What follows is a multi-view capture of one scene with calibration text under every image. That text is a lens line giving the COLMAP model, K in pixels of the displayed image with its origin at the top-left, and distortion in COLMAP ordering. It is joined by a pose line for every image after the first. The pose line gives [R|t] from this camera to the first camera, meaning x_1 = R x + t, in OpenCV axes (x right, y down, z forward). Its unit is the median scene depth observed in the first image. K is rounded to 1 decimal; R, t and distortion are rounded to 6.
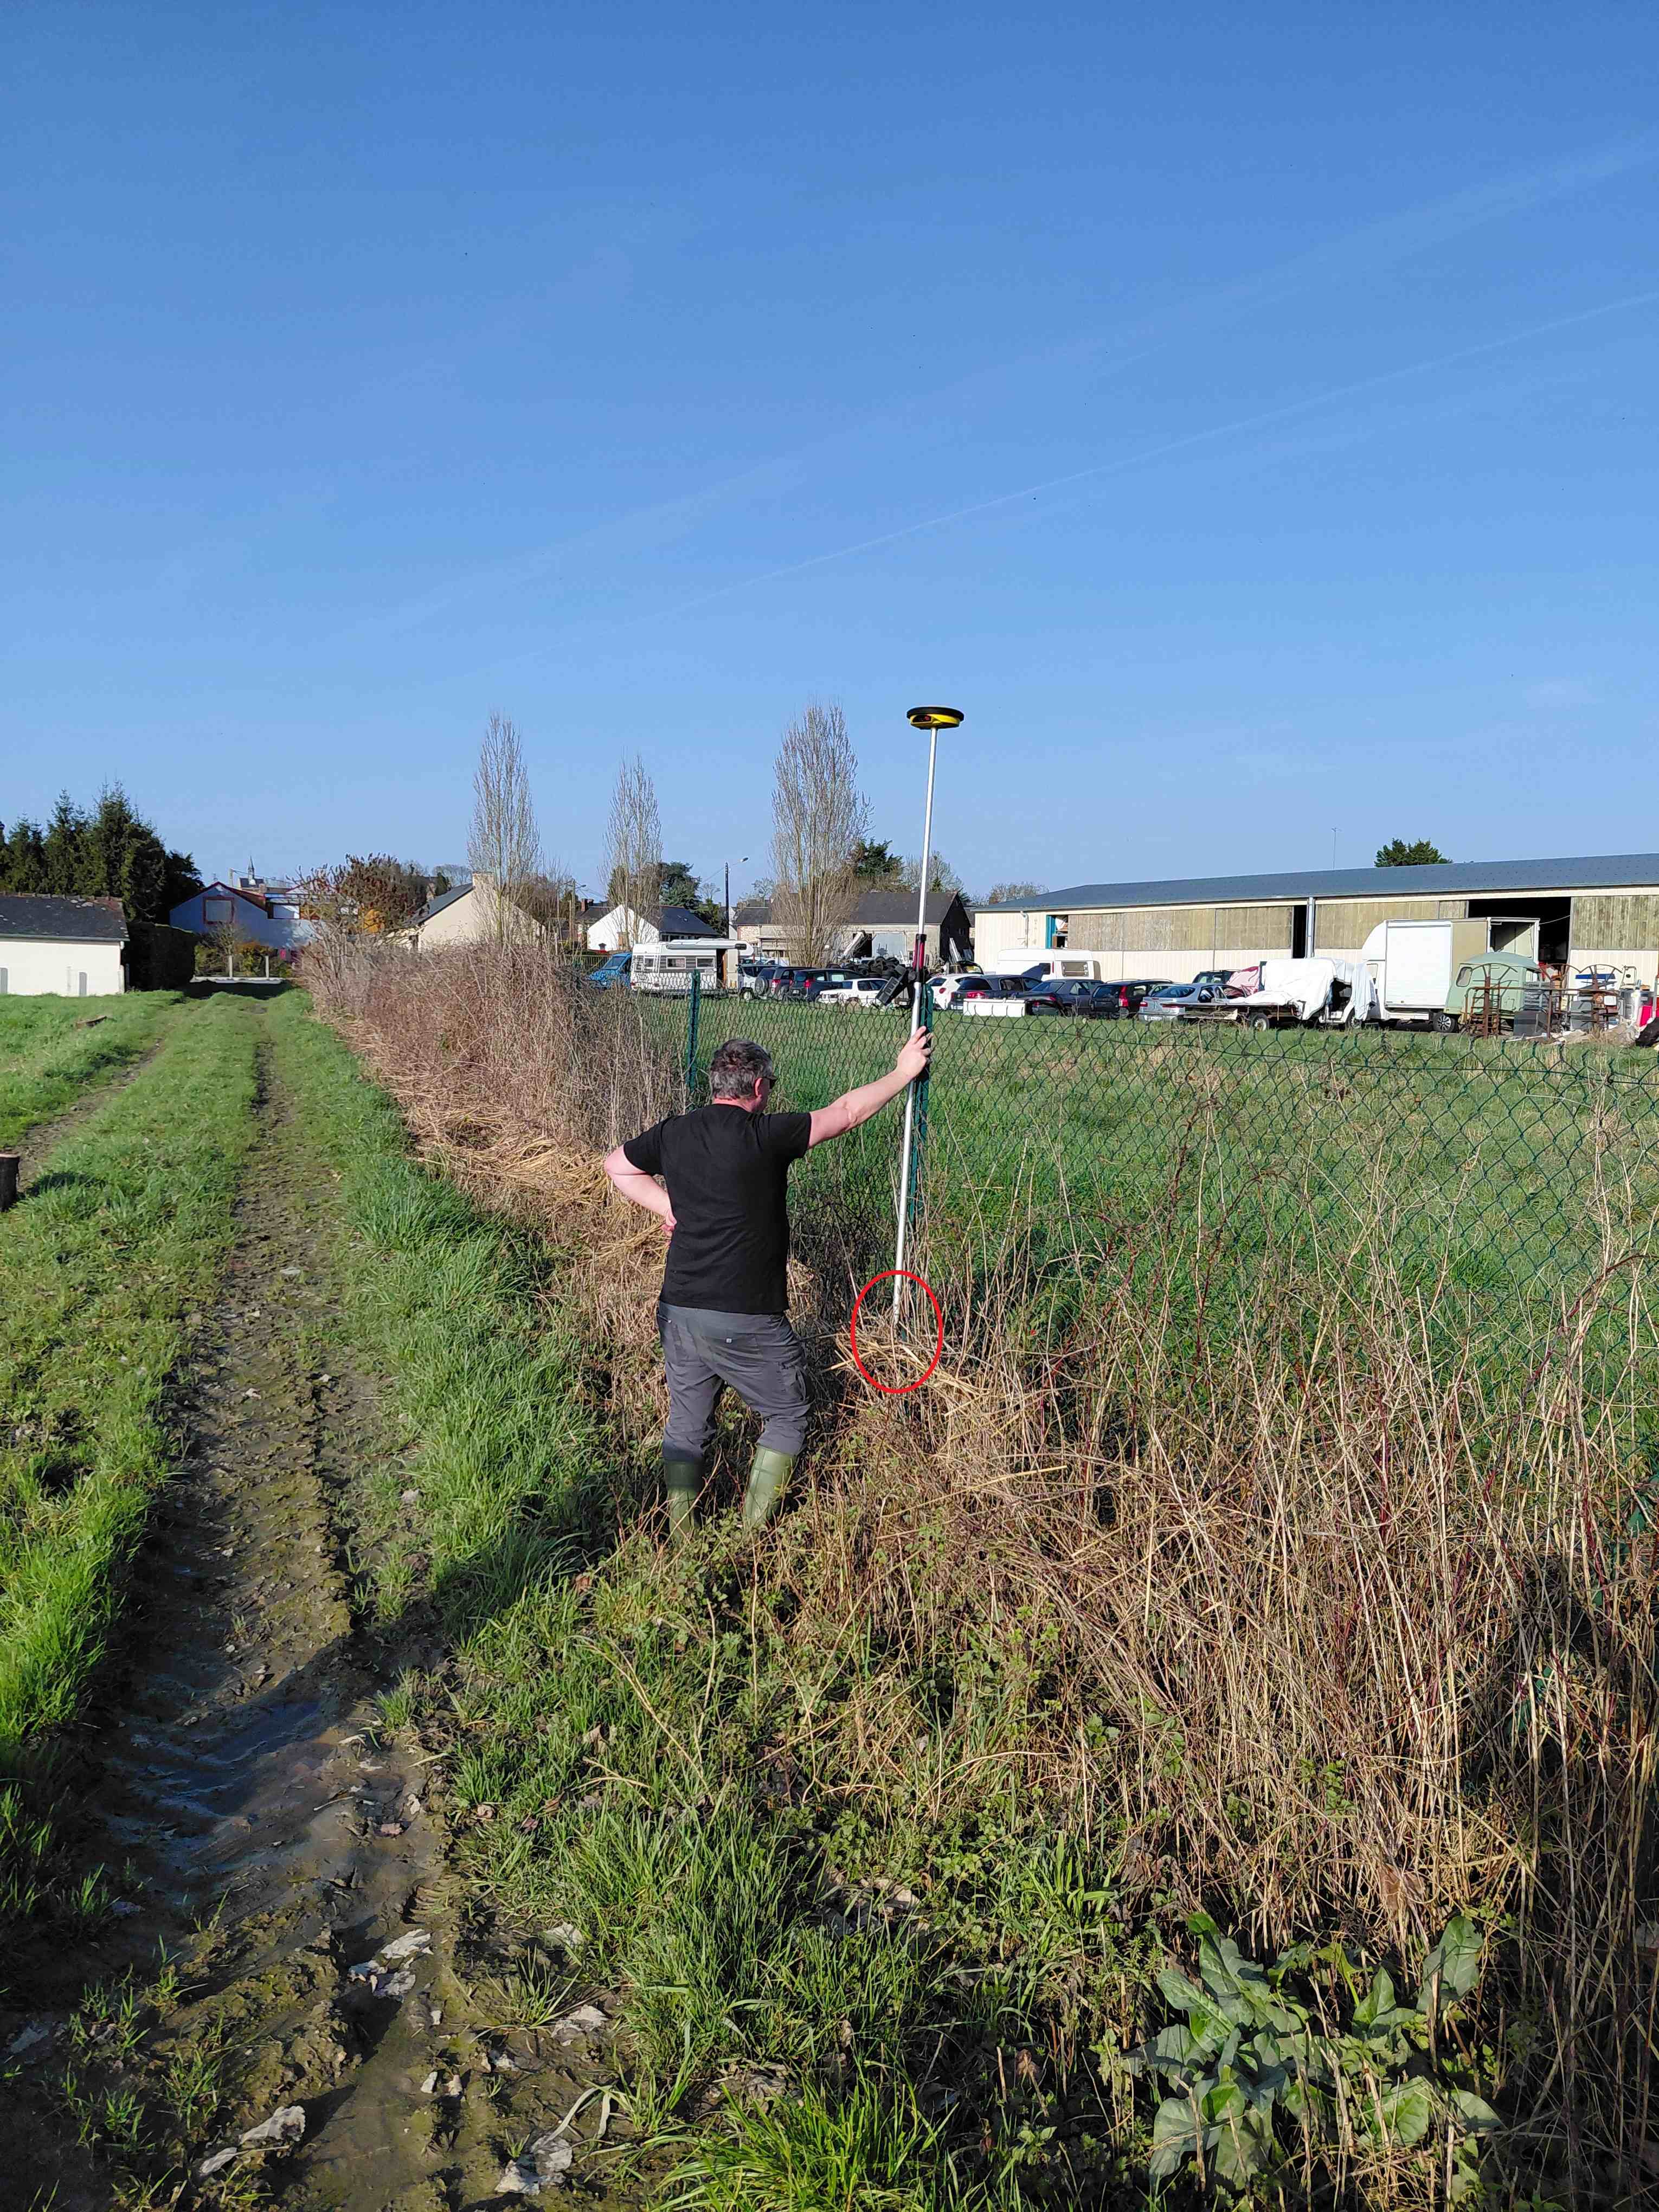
lens RADIAL K [[1484.9, 0, 829.5], [0, 1484.9, 1106.0], [0, 0, 1]] dist [0.175584, -0.364320]
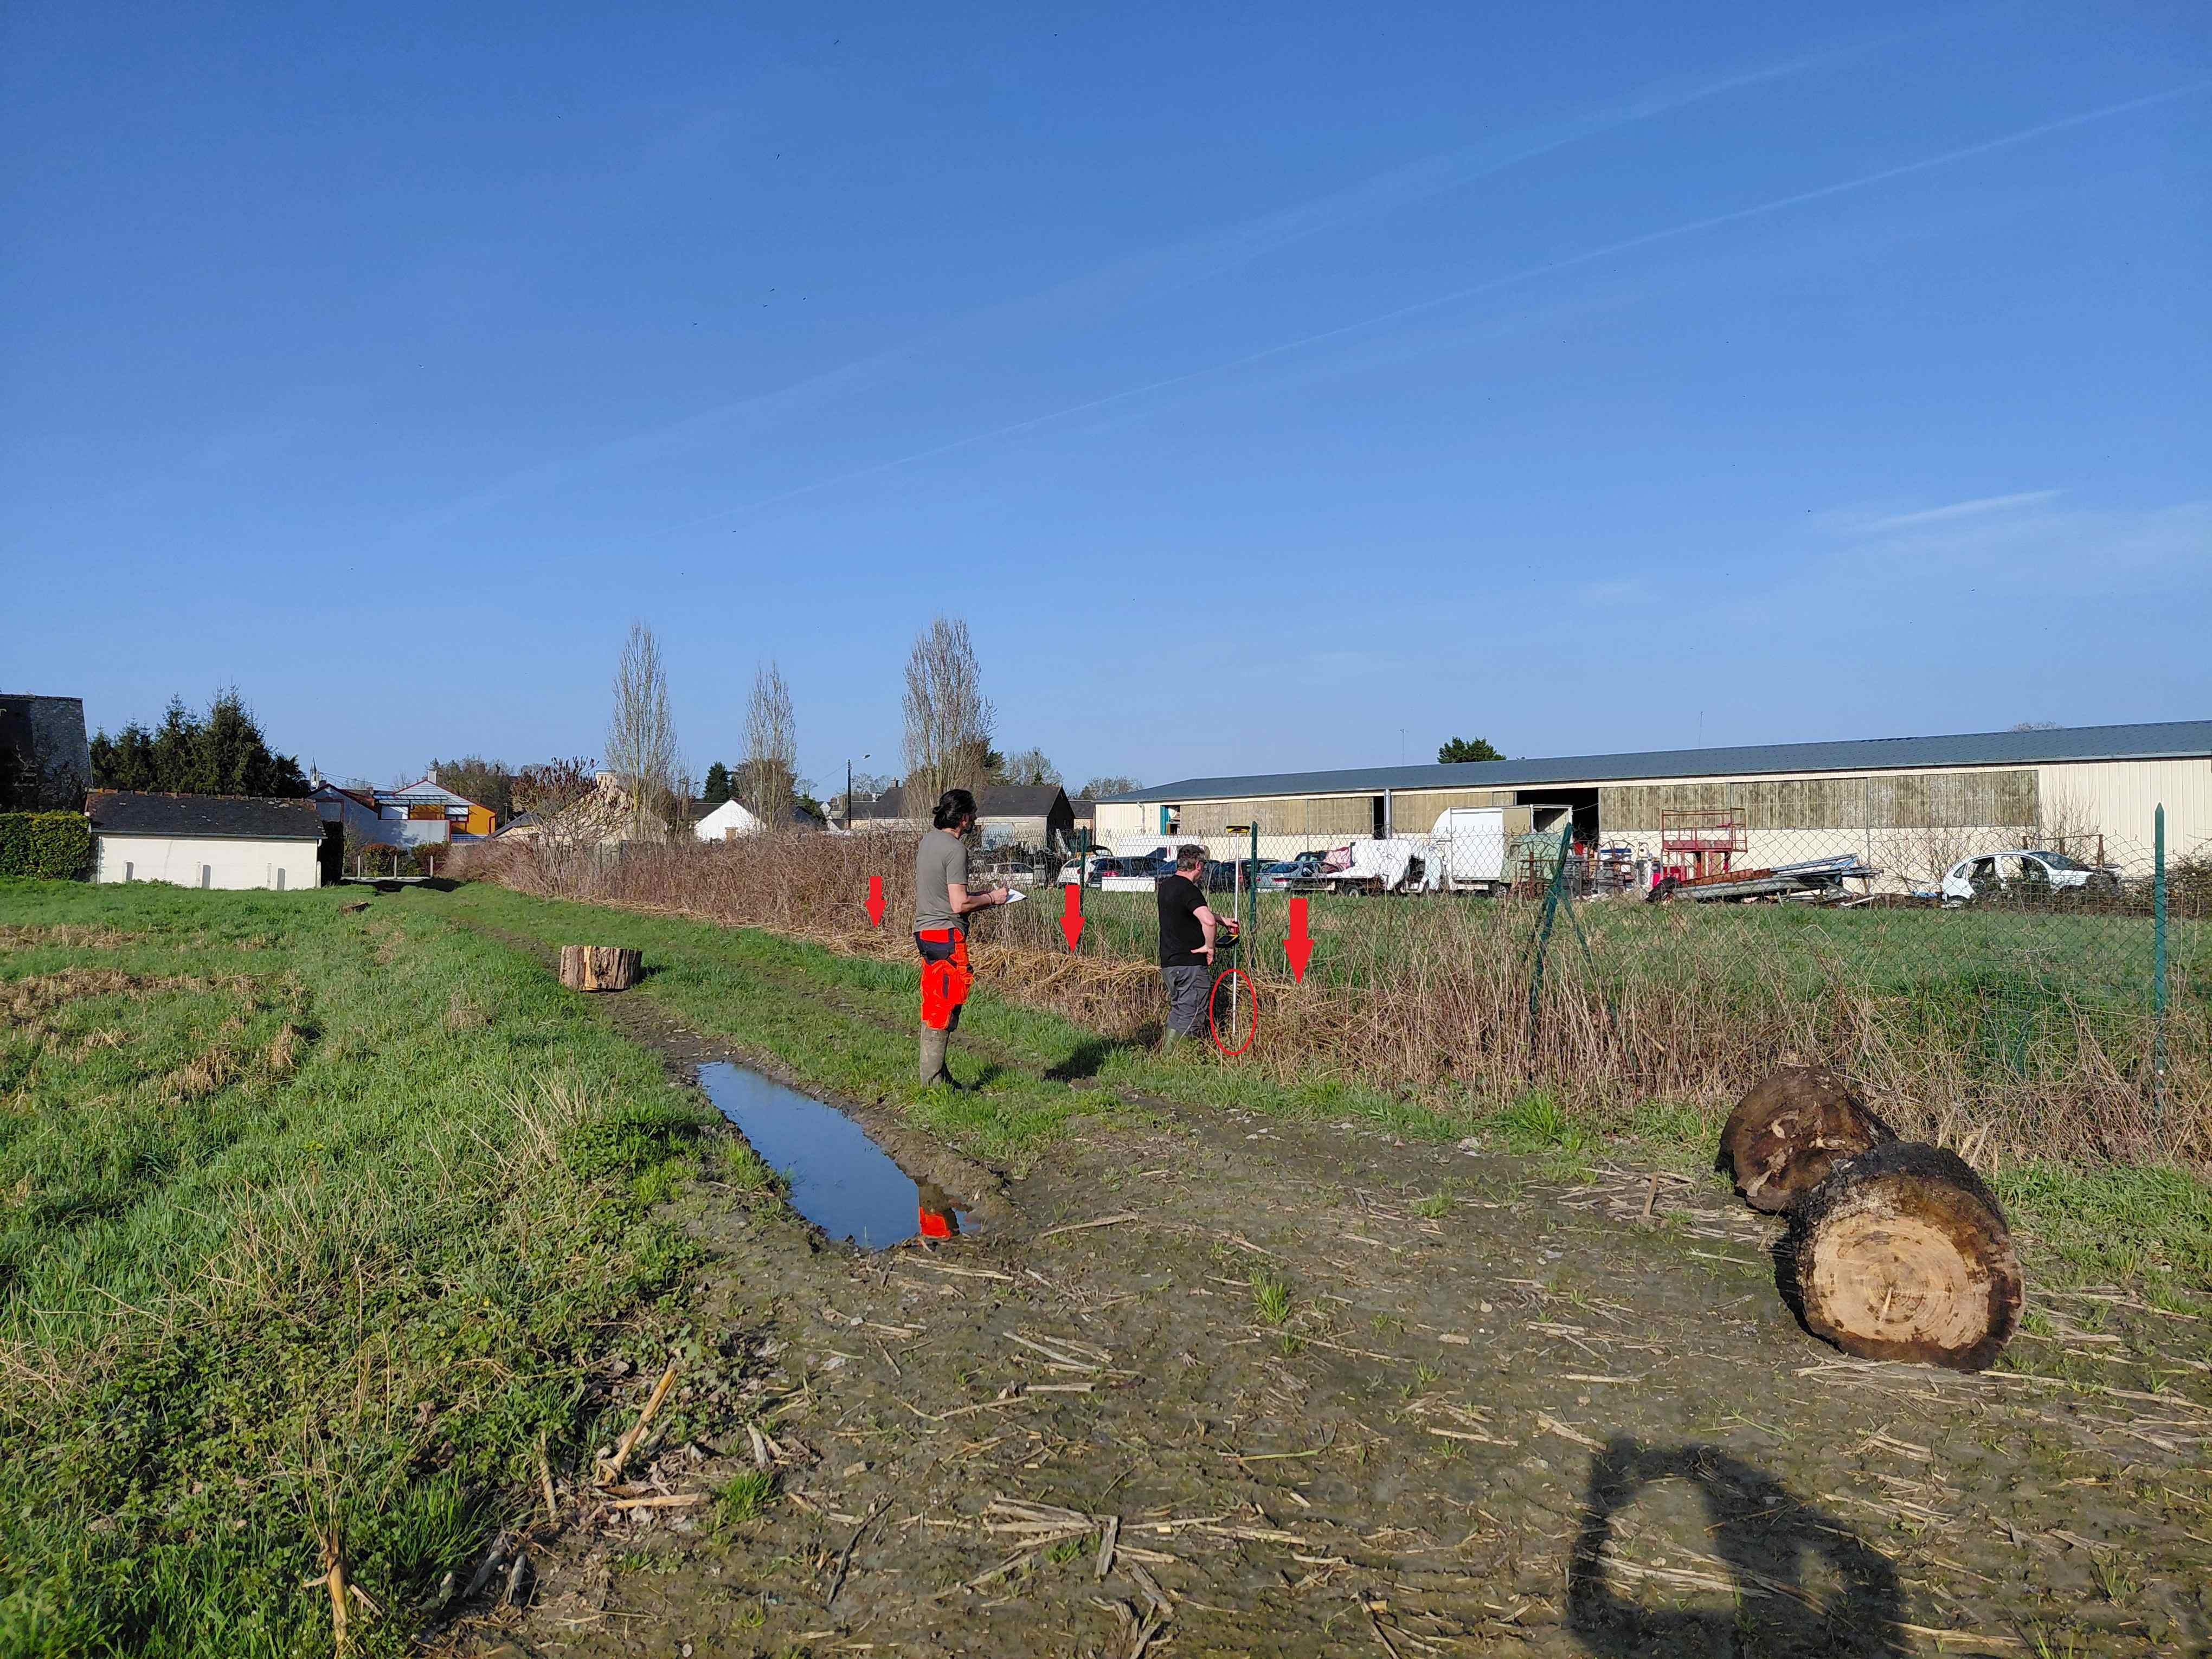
lens RADIAL K [[1499.3, 0, 1106.0], [0, 1499.3, 829.5], [0, 0, 1]] dist [0.148215, -0.245882]
pose [[0.992151, -0.011641, 0.124505, -0.036114], [0.025691, 0.993394, -0.111842, 0.014884], [-0.122381, 0.114163, 0.985895, -0.101932]]
